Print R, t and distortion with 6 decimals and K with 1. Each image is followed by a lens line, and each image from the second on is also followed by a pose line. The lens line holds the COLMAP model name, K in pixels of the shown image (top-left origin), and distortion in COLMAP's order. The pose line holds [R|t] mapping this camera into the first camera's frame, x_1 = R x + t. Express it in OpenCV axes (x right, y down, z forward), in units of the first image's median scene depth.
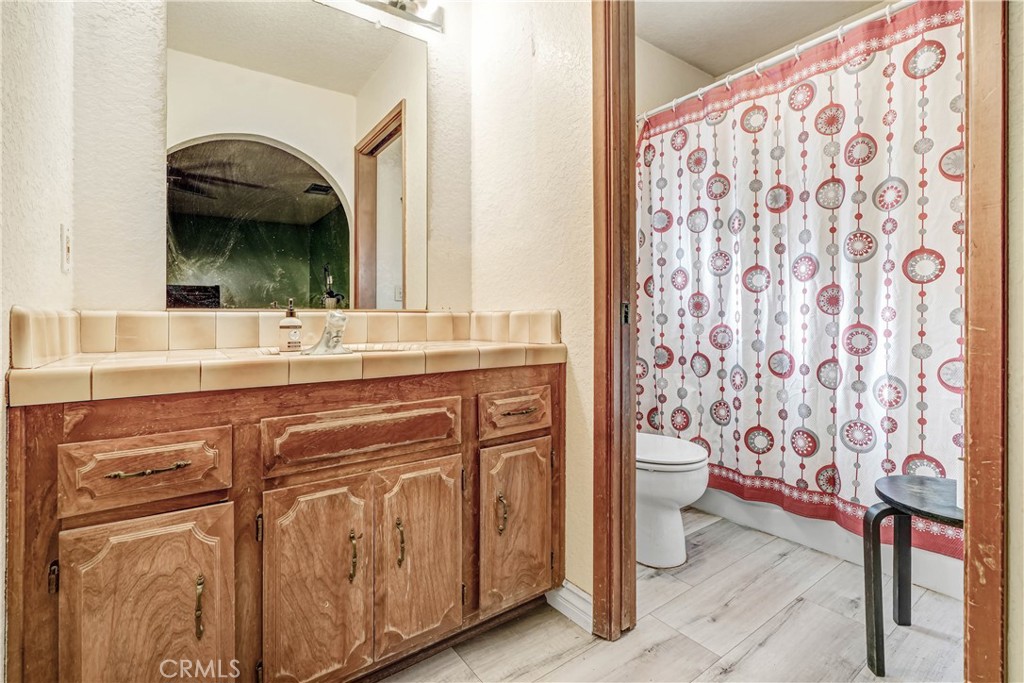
lens RADIAL K [[461.4, 0, 514.4], [0, 461.4, 321.3], [0, 0, 1]] dist [0.000283, 0.000153]
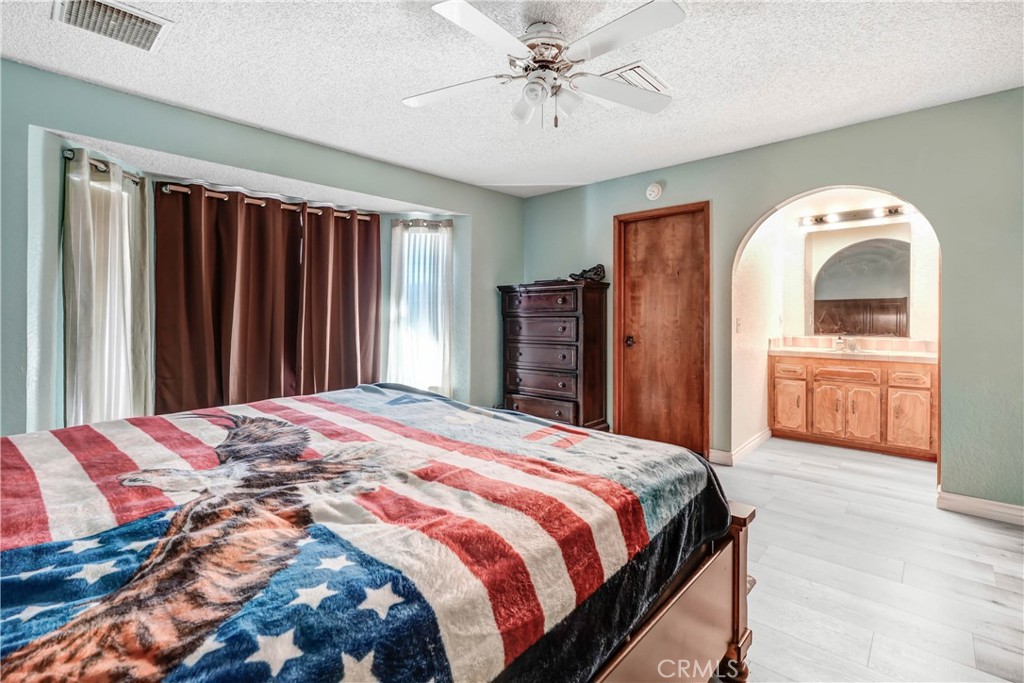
lens RADIAL K [[480.0, 0, 494.5], [0, 480.0, 319.1], [0, 0, 1]] dist [0.000799, 0.000656]
pose [[0.191867, 0.019792, -0.981221, 2.849205], [-0.002983, 0.999804, 0.019583, -0.258012], [0.981416, -0.000831, 0.191889, -2.424111]]
